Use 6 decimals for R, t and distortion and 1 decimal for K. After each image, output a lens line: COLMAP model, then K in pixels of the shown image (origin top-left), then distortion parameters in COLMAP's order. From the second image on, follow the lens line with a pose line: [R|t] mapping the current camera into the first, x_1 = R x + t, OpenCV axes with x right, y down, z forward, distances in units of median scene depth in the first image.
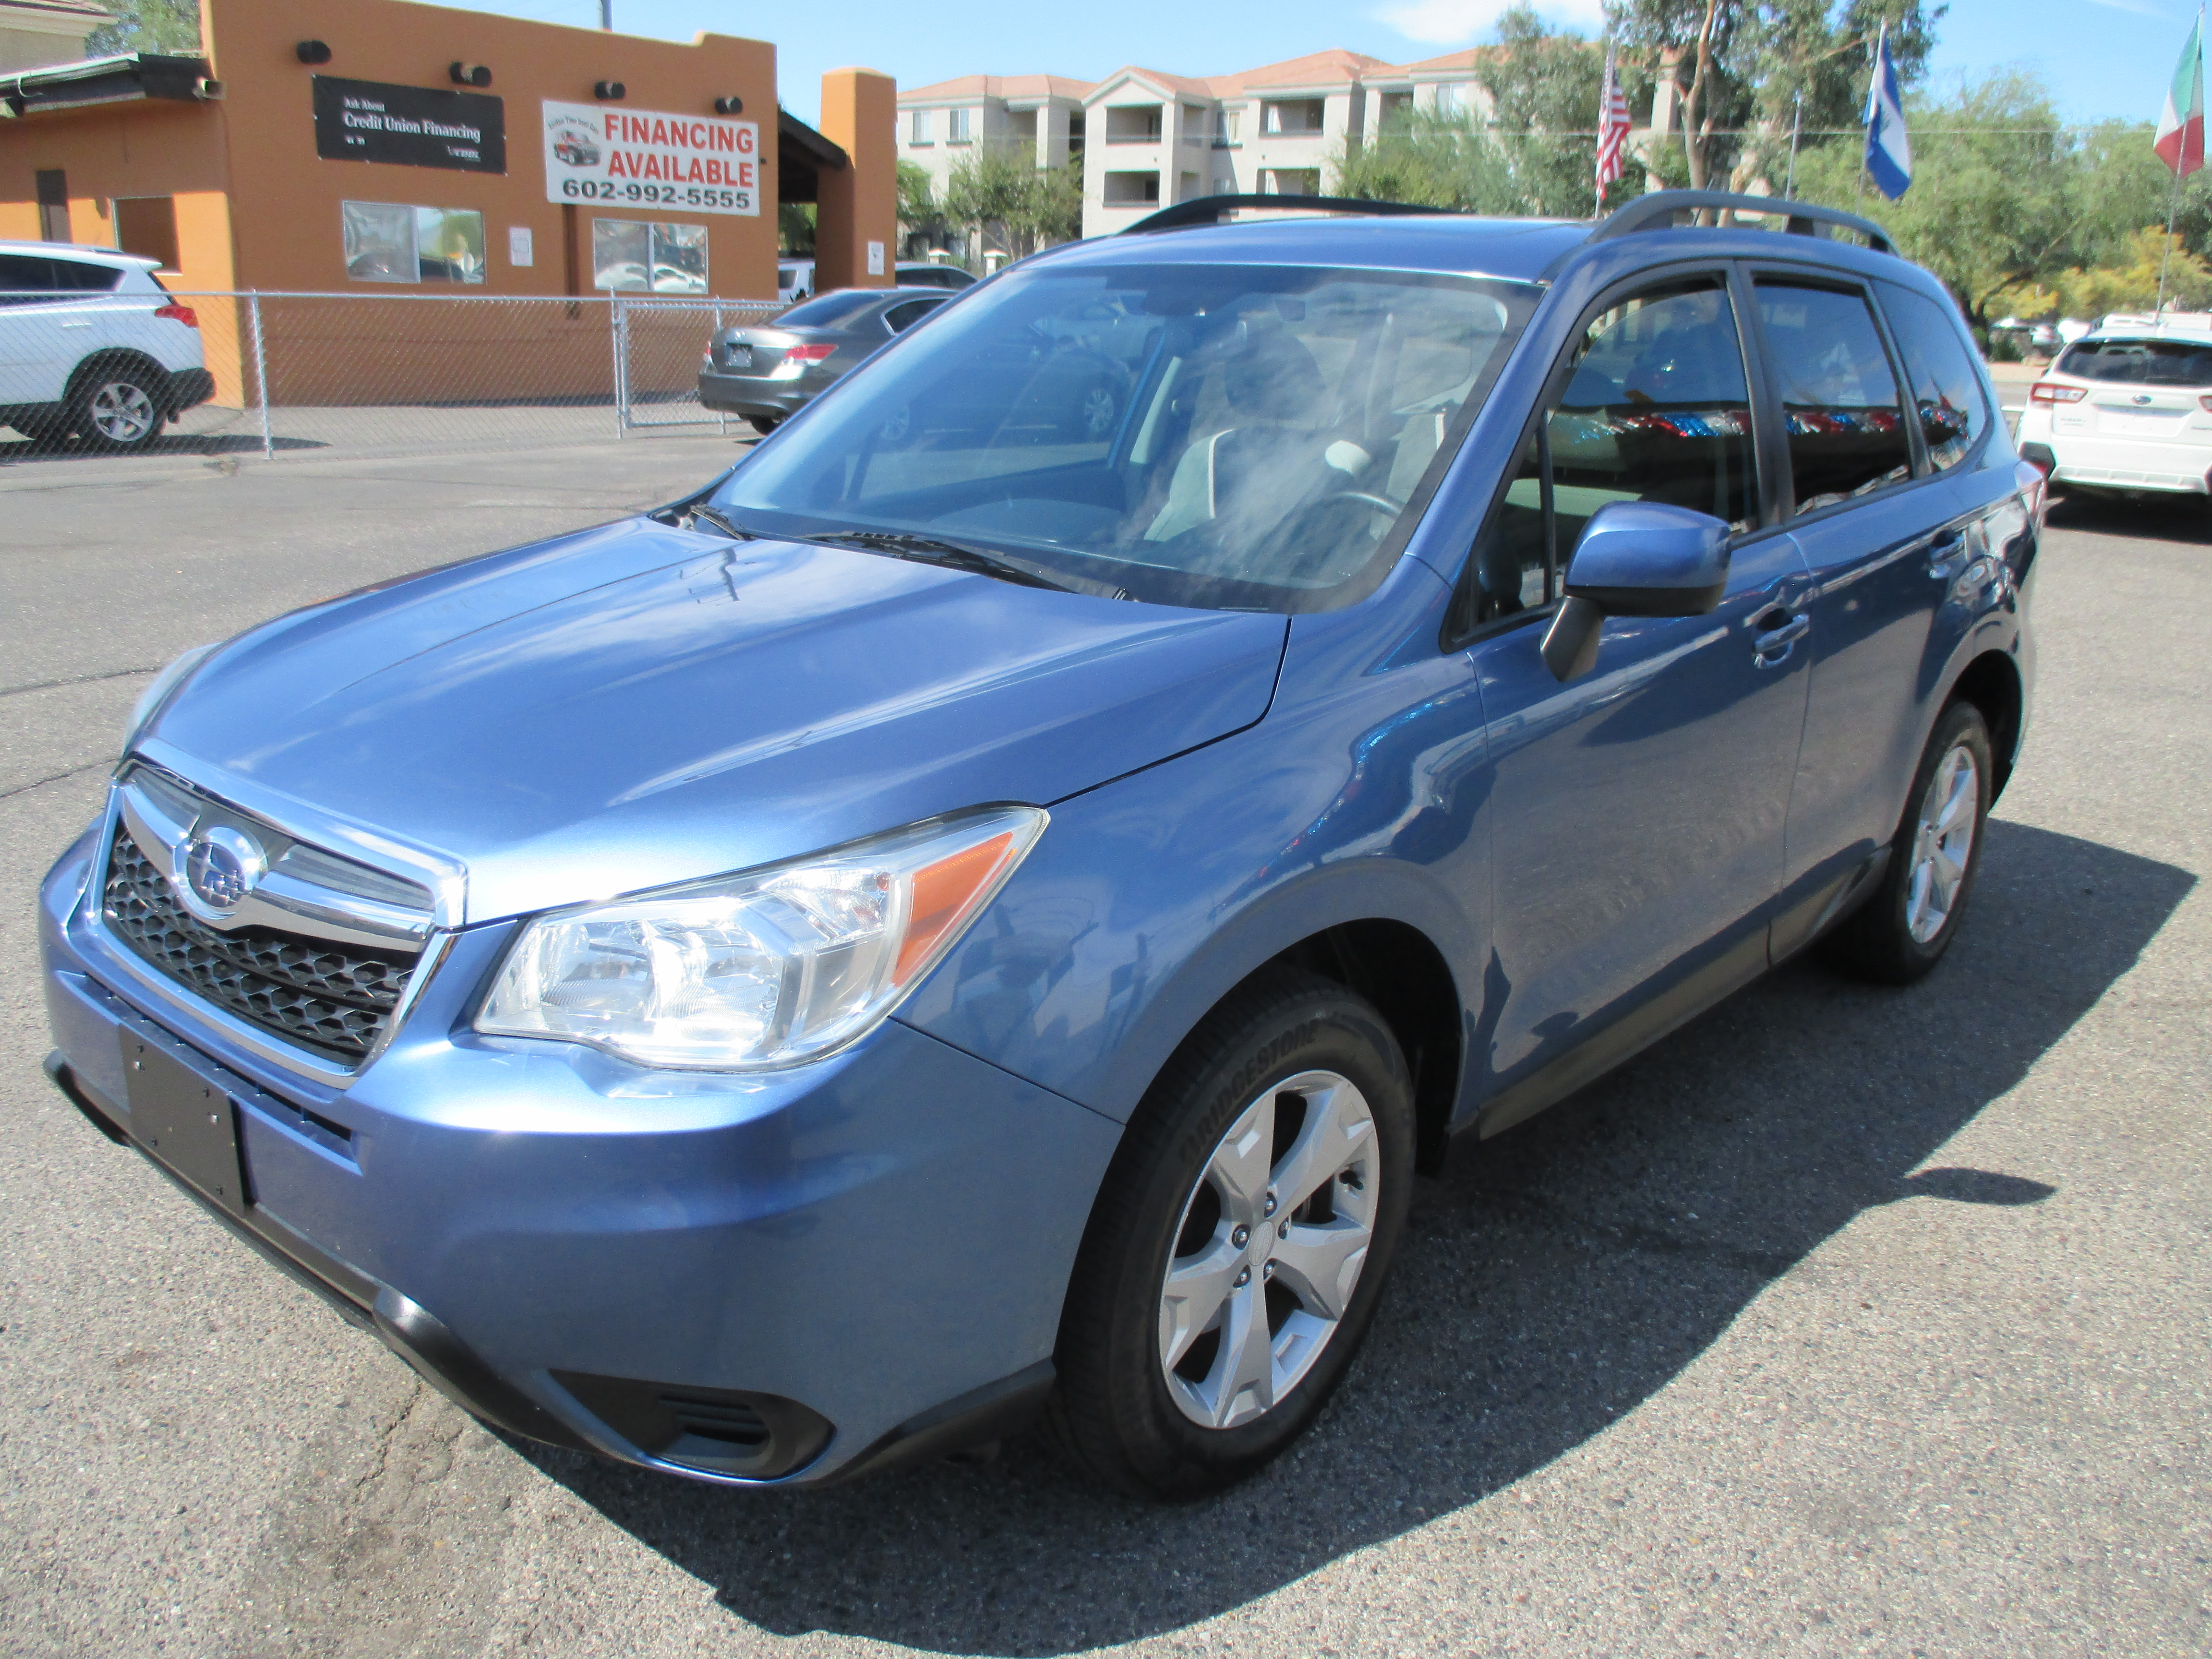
lens RADIAL K [[1852.0, 0, 1114.7], [0, 1852.0, 835.1], [0, 0, 1]] dist [-0.066115, 0.047876]
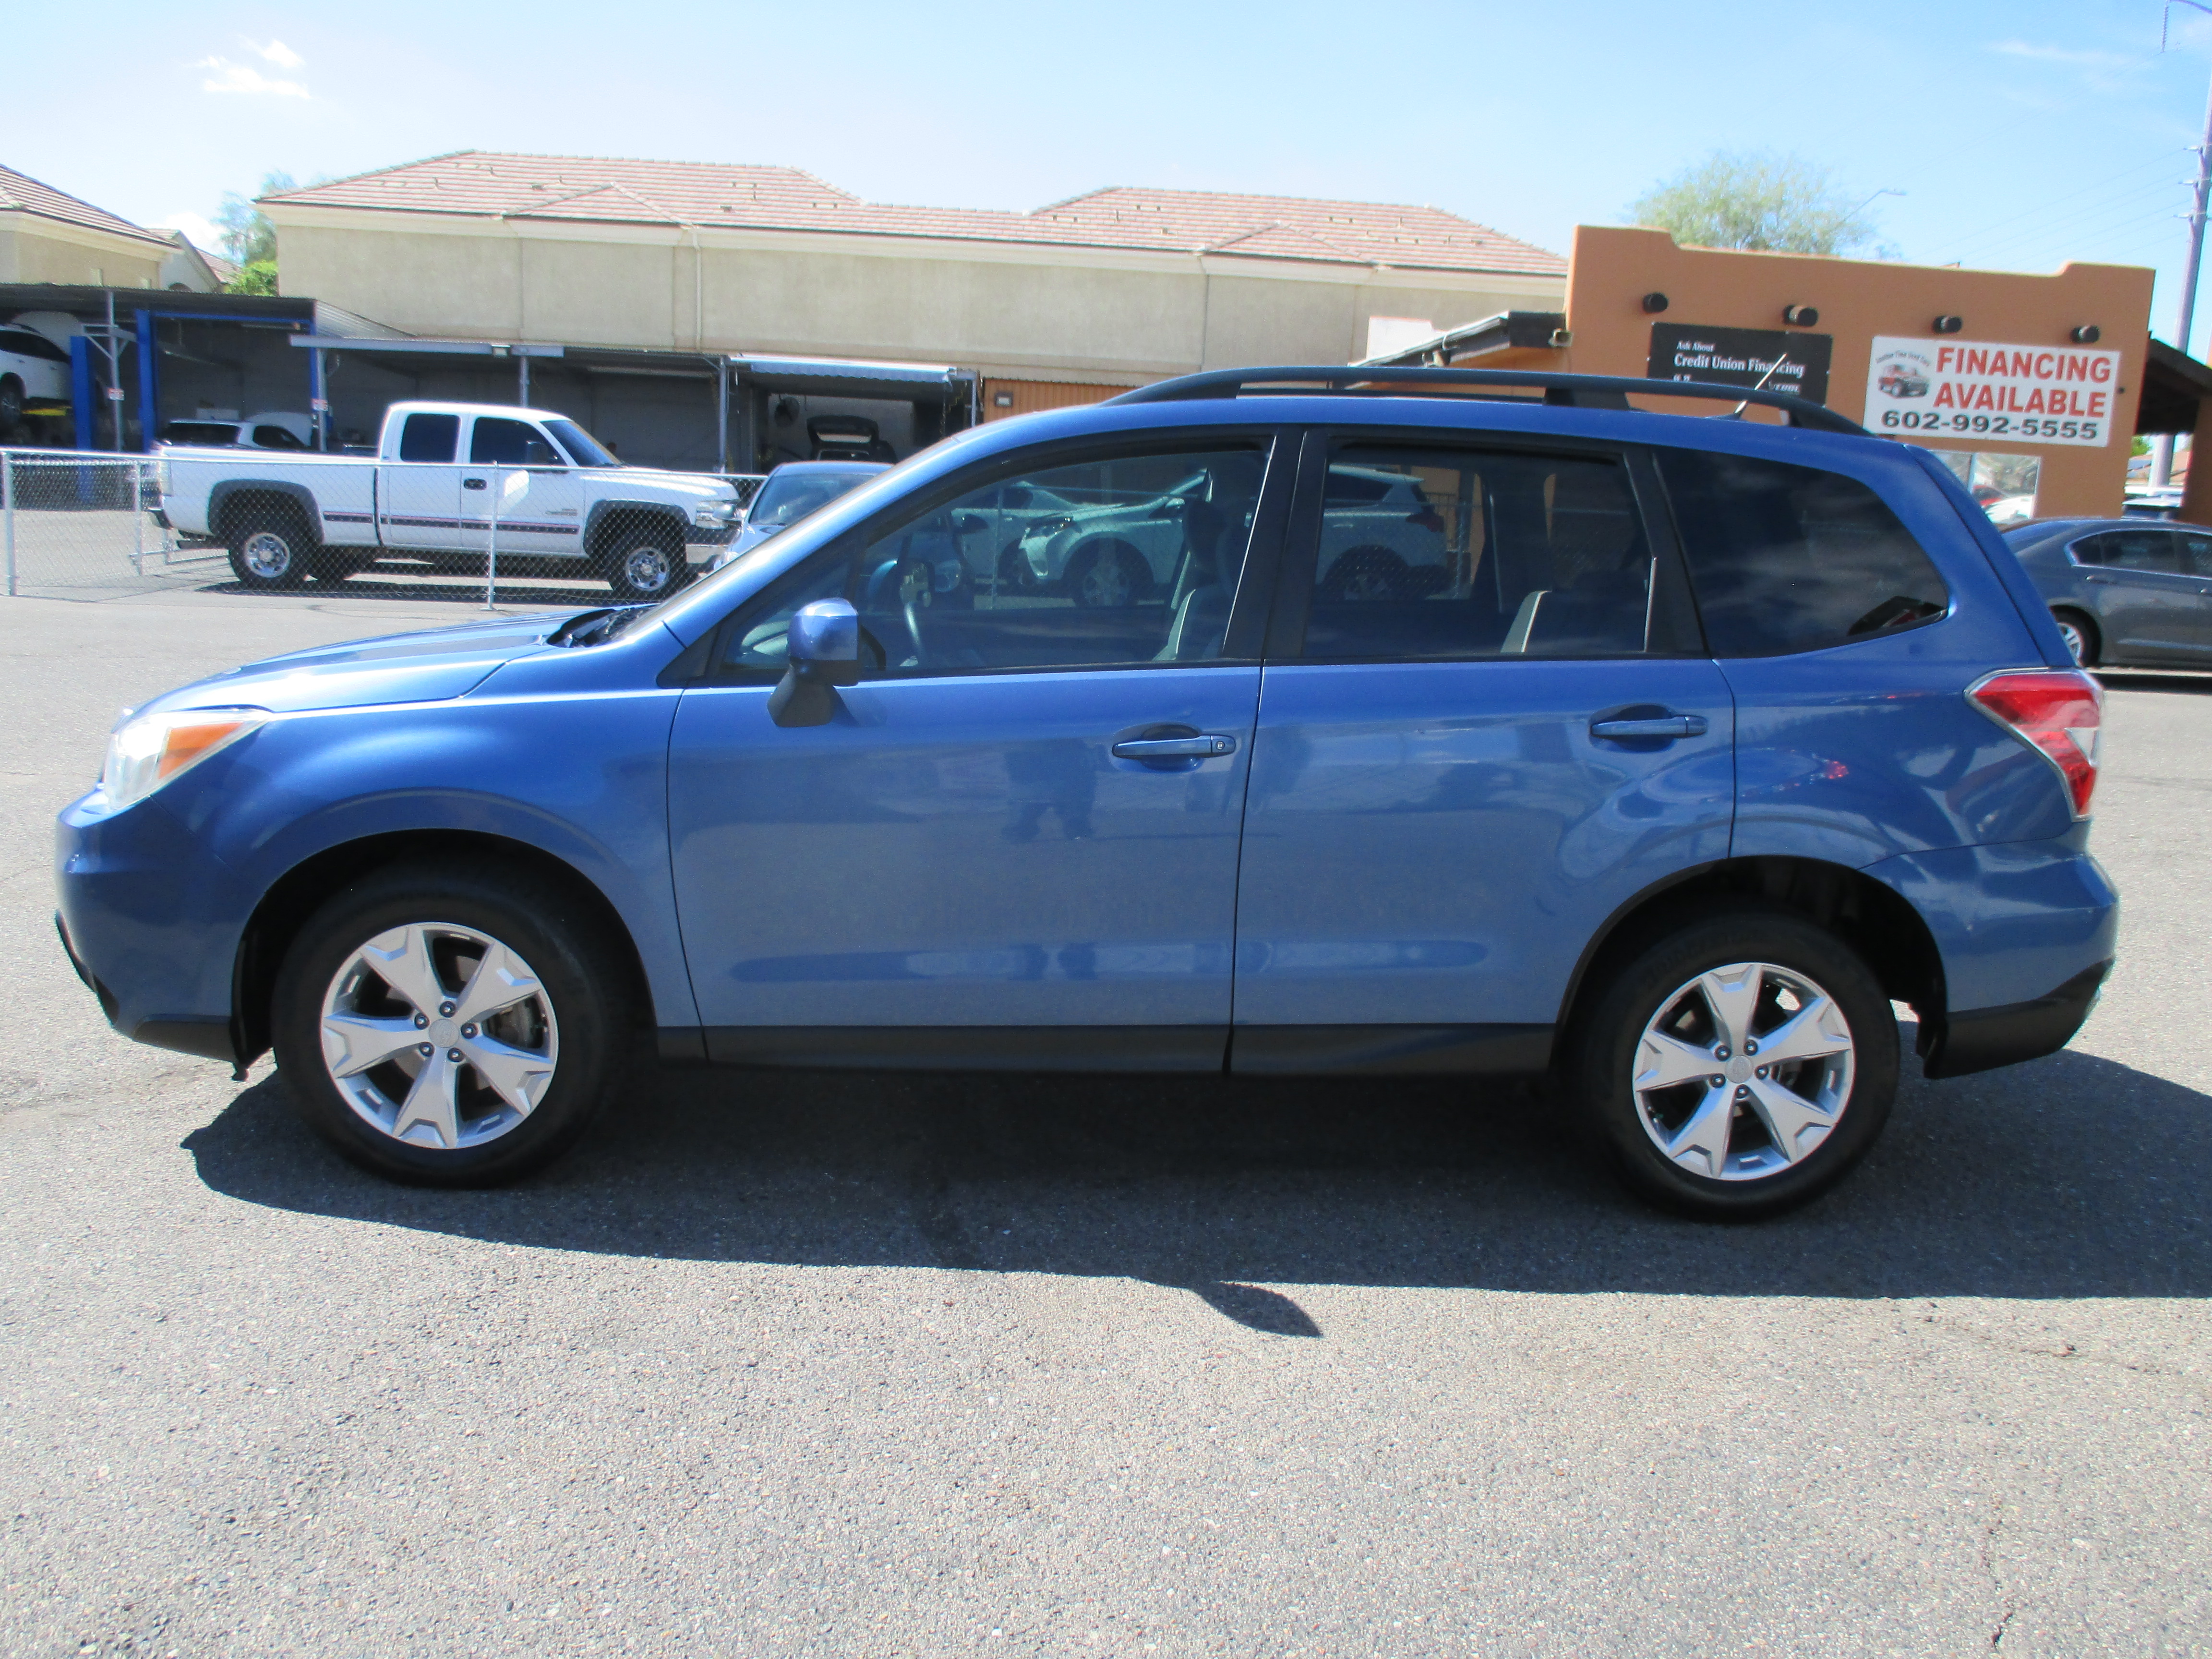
lens RADIAL K [[1852.0, 0, 1114.7], [0, 1852.0, 835.1], [0, 0, 1]] dist [-0.066115, 0.047876]
pose [[0.694937, 0.136547, -0.705986, 0.152236], [-0.220450, 0.974984, -0.028425, -0.002737], [0.684444, 0.175388, 0.707655, 0.022133]]
